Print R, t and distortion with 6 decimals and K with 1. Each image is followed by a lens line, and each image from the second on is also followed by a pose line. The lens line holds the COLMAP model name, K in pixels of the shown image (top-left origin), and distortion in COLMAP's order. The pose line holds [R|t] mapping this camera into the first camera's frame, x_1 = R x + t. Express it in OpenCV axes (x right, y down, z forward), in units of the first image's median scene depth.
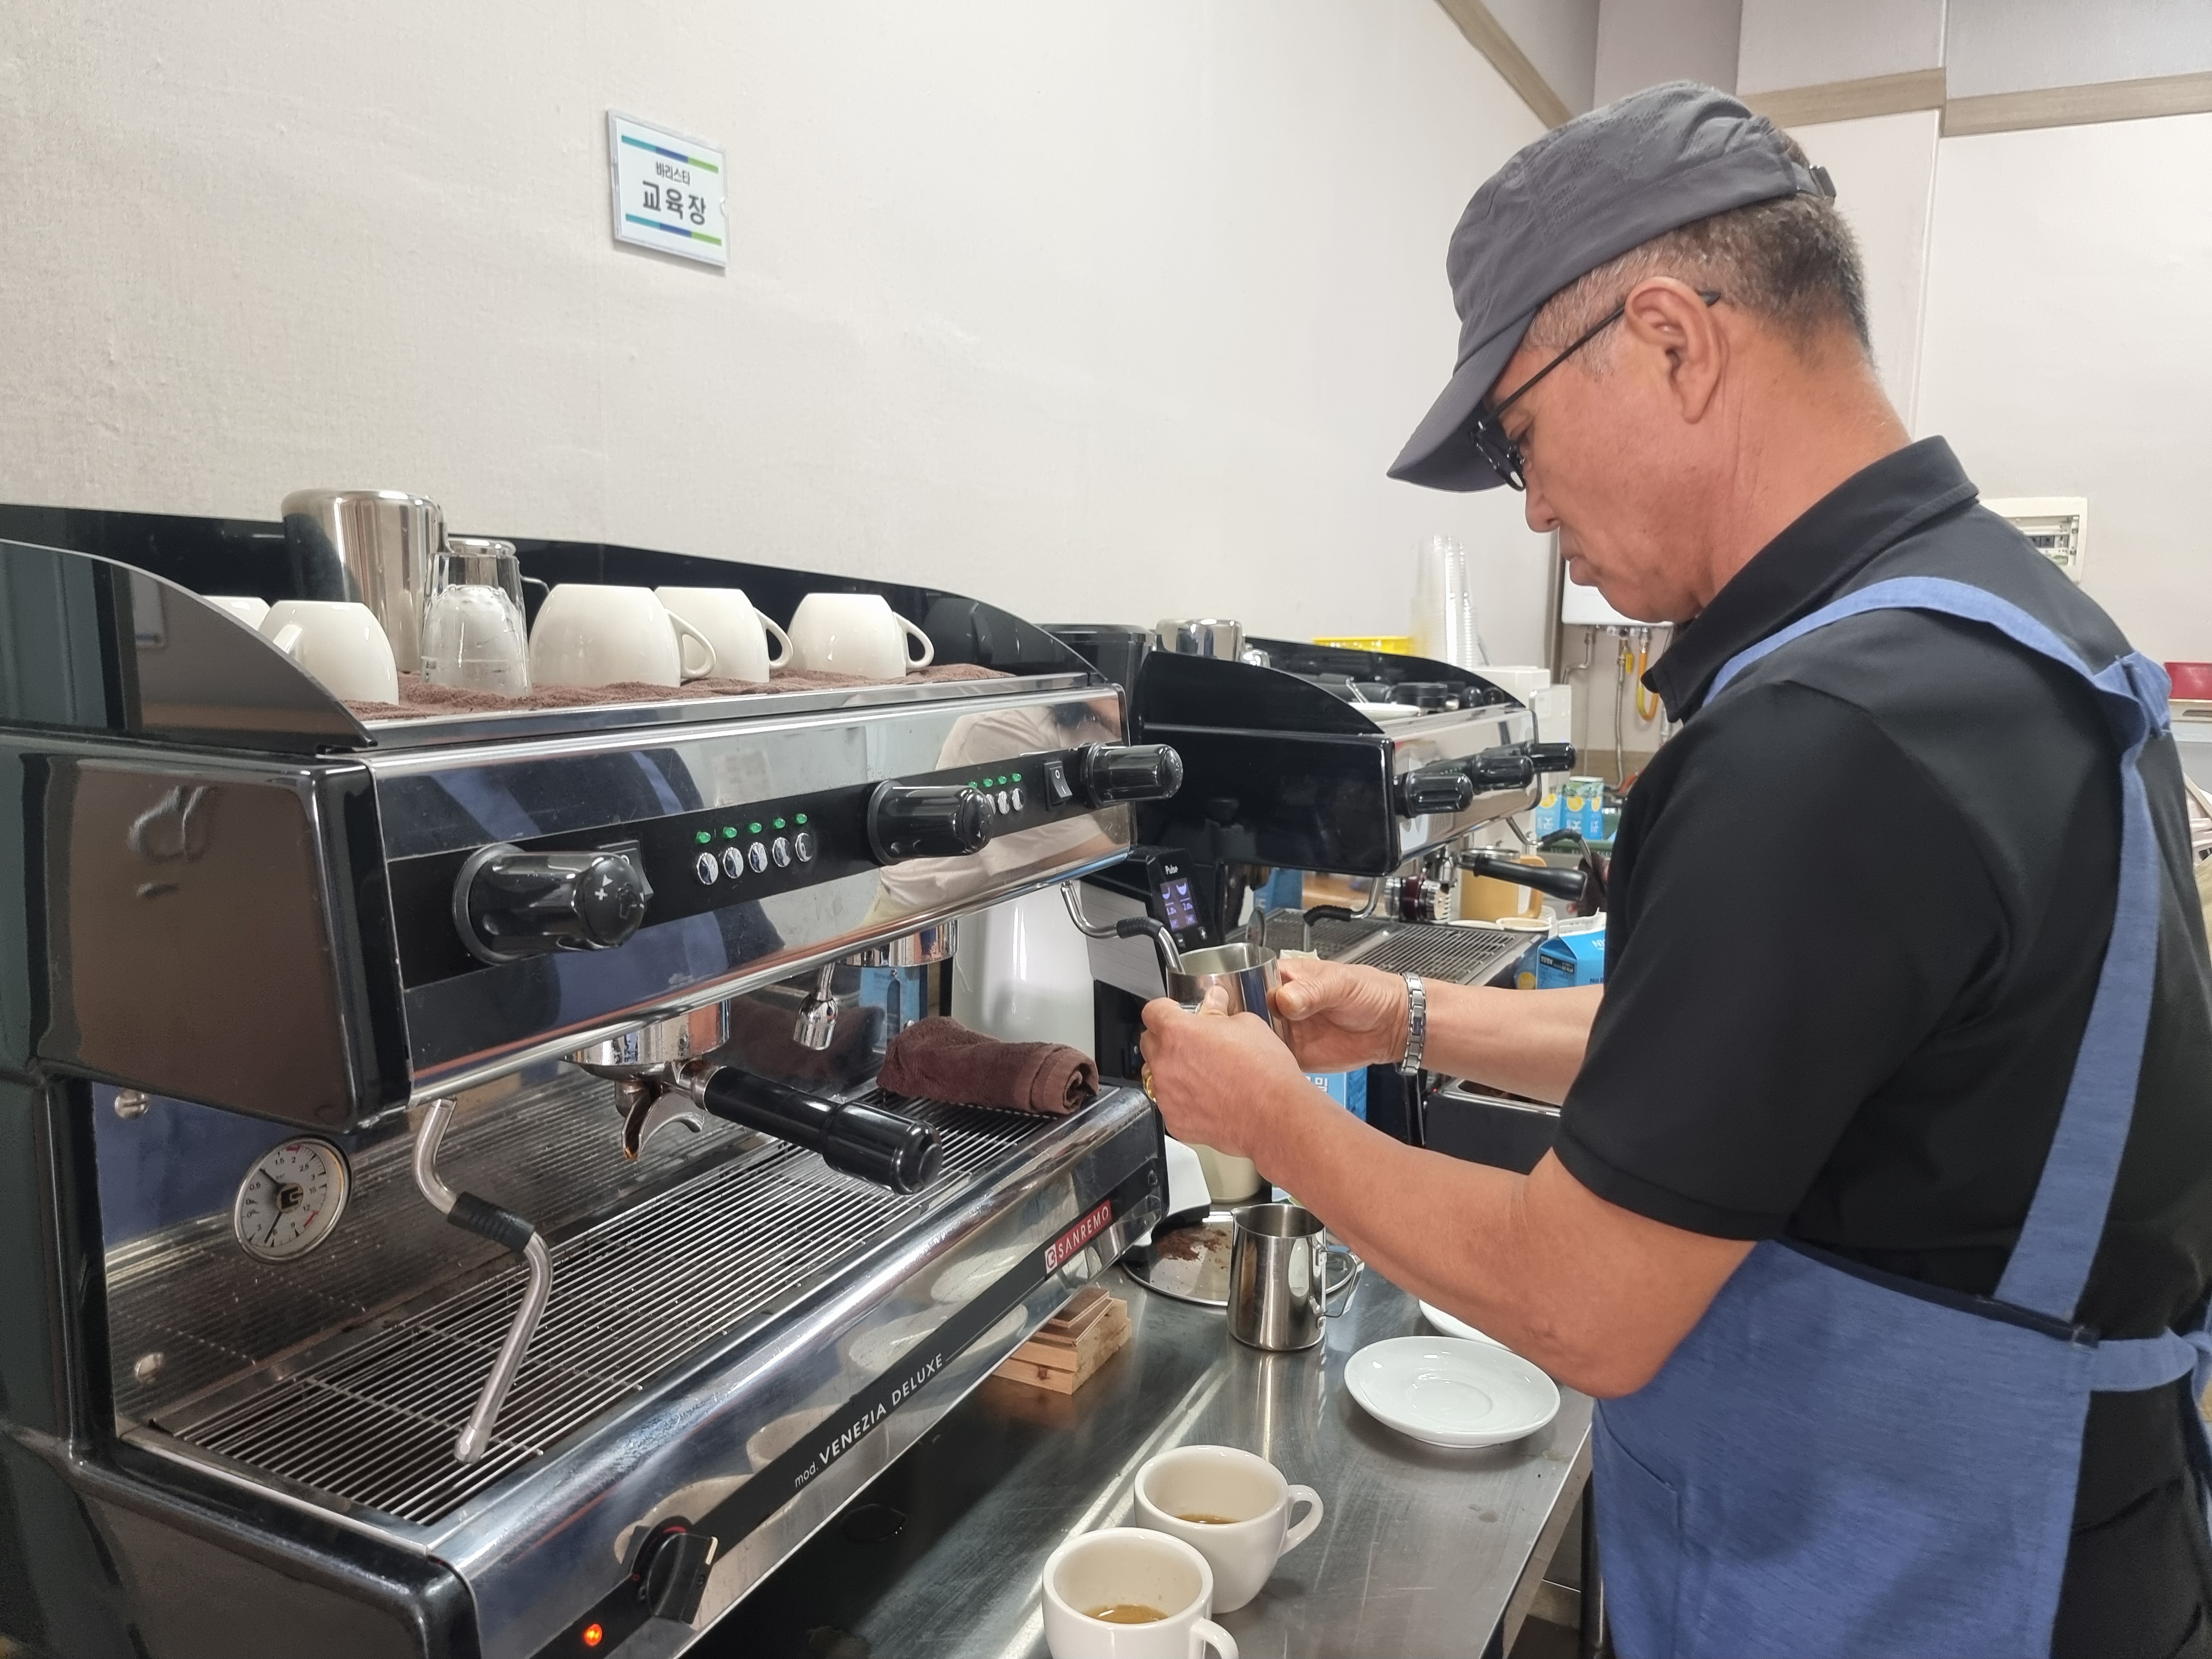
lens RADIAL K [[1565.3, 0, 1120.8], [0, 1565.3, 817.6], [0, 0, 1]] dist [0.023438, -0.021825]
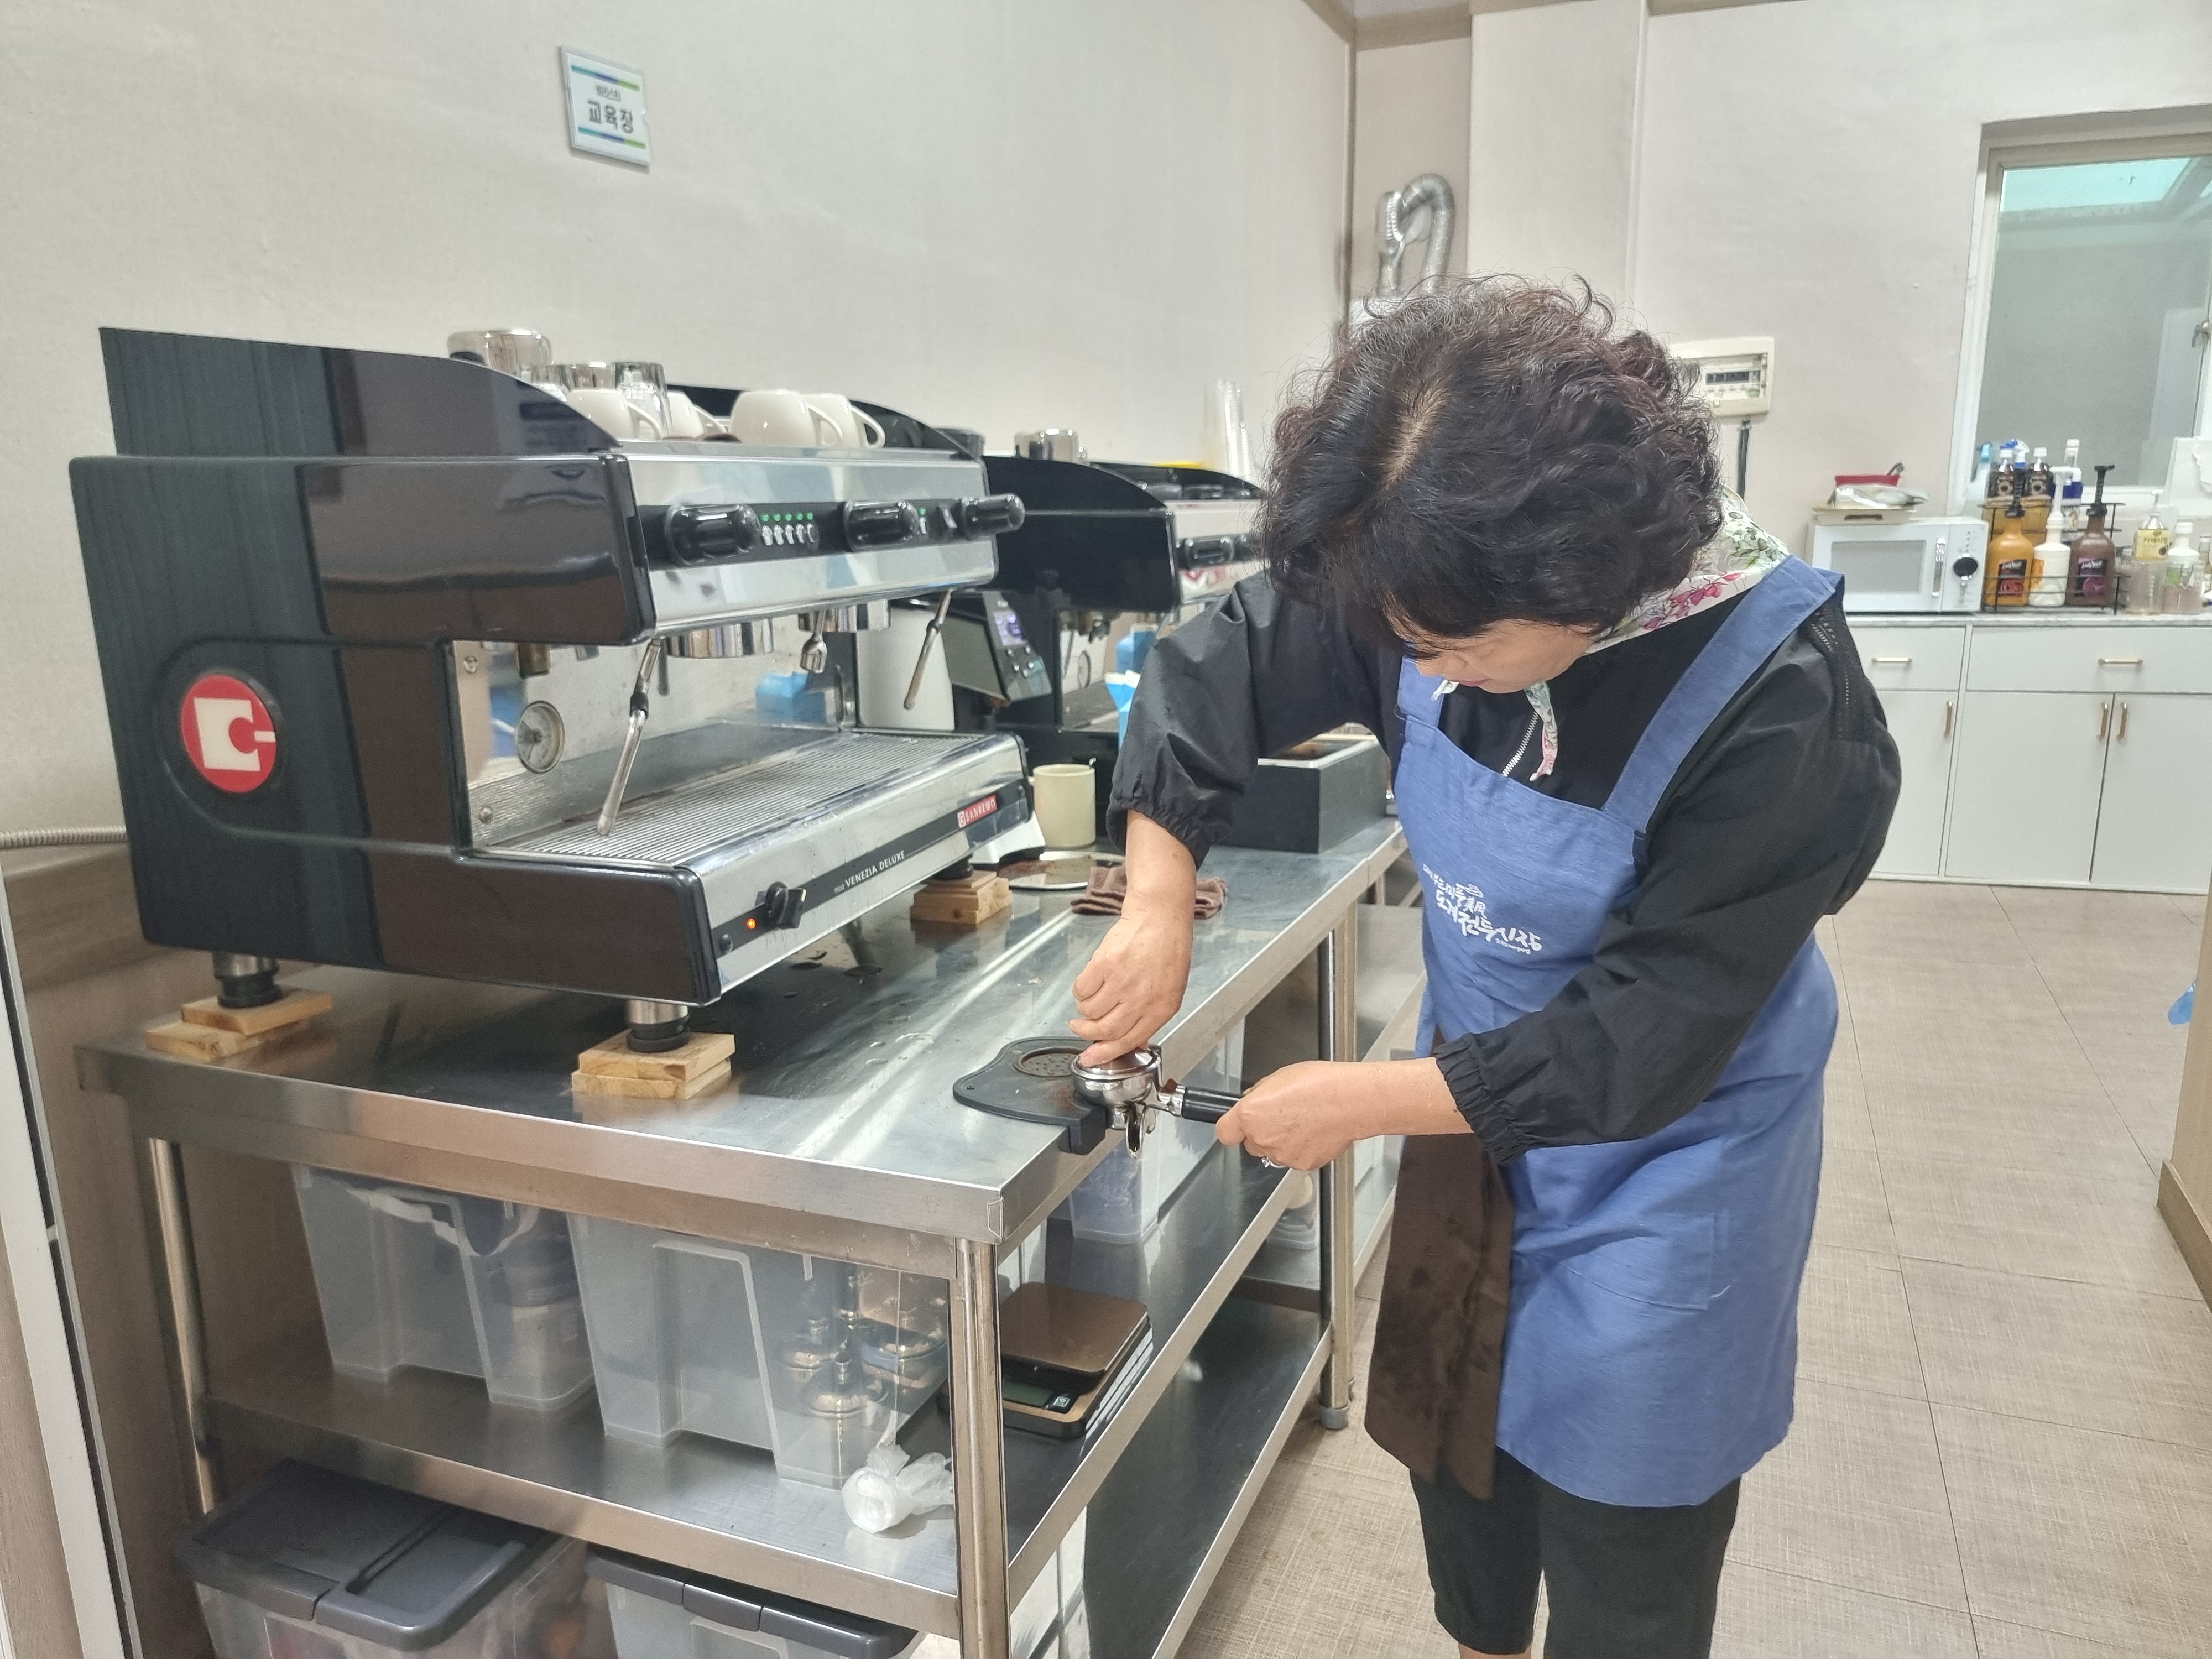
lens RADIAL K [[1565.3, 0, 1098.1], [0, 1565.3, 842.1], [0, 0, 1]] dist [0.023438, -0.021825]
pose [[0.994537, -0.054760, 0.088873, -0.058191], [0.046730, 0.994841, 0.090047, 0.201640], [-0.093345, -0.085402, 0.991964, -0.709643]]
